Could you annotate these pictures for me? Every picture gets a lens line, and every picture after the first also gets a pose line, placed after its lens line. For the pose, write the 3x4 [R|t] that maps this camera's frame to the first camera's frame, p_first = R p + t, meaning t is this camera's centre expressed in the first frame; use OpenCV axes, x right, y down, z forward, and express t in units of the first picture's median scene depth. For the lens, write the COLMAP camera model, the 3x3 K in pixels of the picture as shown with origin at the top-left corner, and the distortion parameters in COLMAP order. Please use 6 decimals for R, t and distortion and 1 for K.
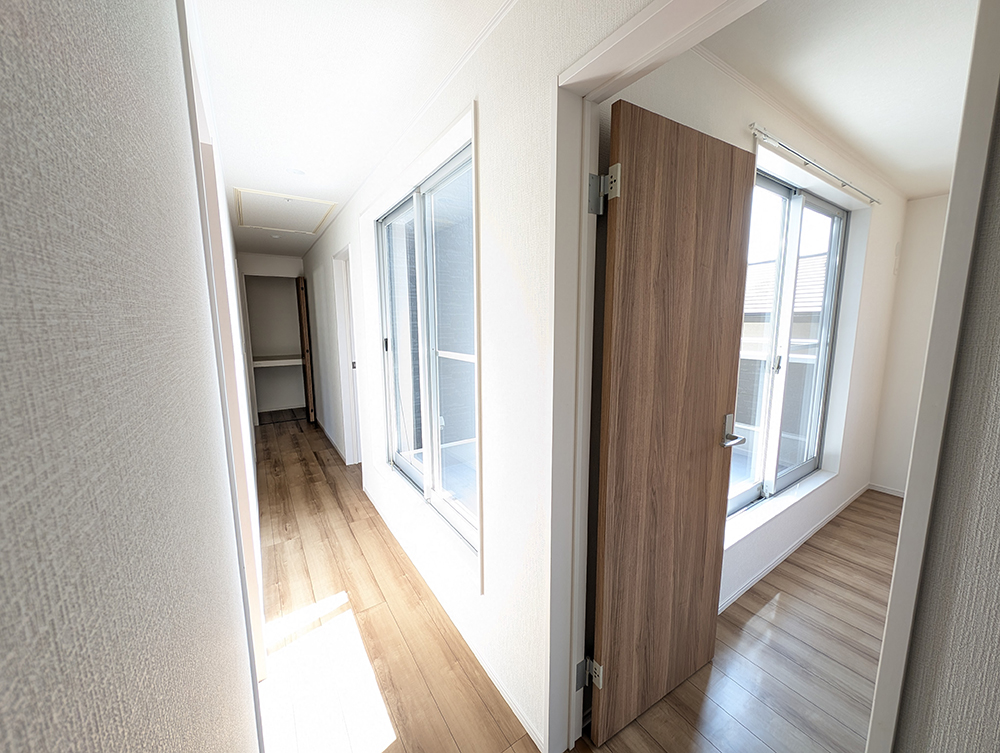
lens RADIAL K [[375.7, 0, 501.7], [0, 375.7, 373.6], [0, 0, 1]] dist [0.005946, -0.002232]
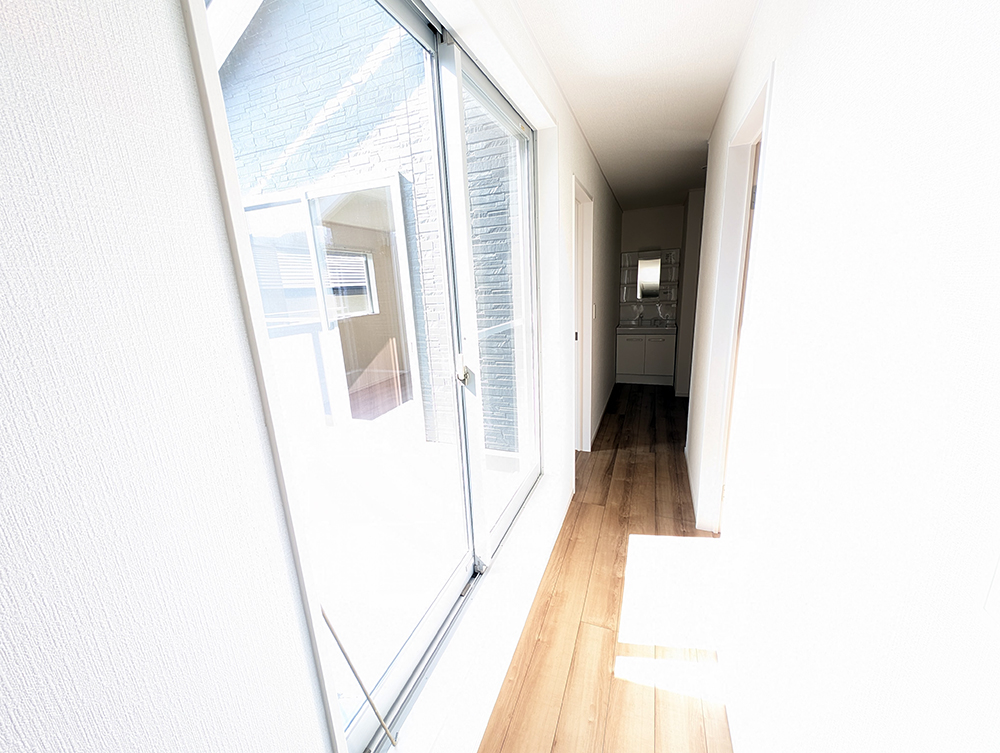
lens RADIAL K [[375.7, 0, 499.0], [0, 375.7, 375.5], [0, 0, 1]] dist [0.005946, -0.002232]
pose [[-0.561800, -0.173192, 0.808941, -0.873927], [0.165381, 0.934589, 0.314948, -0.231385], [-0.810574, 0.310722, -0.496409, 1.537258]]
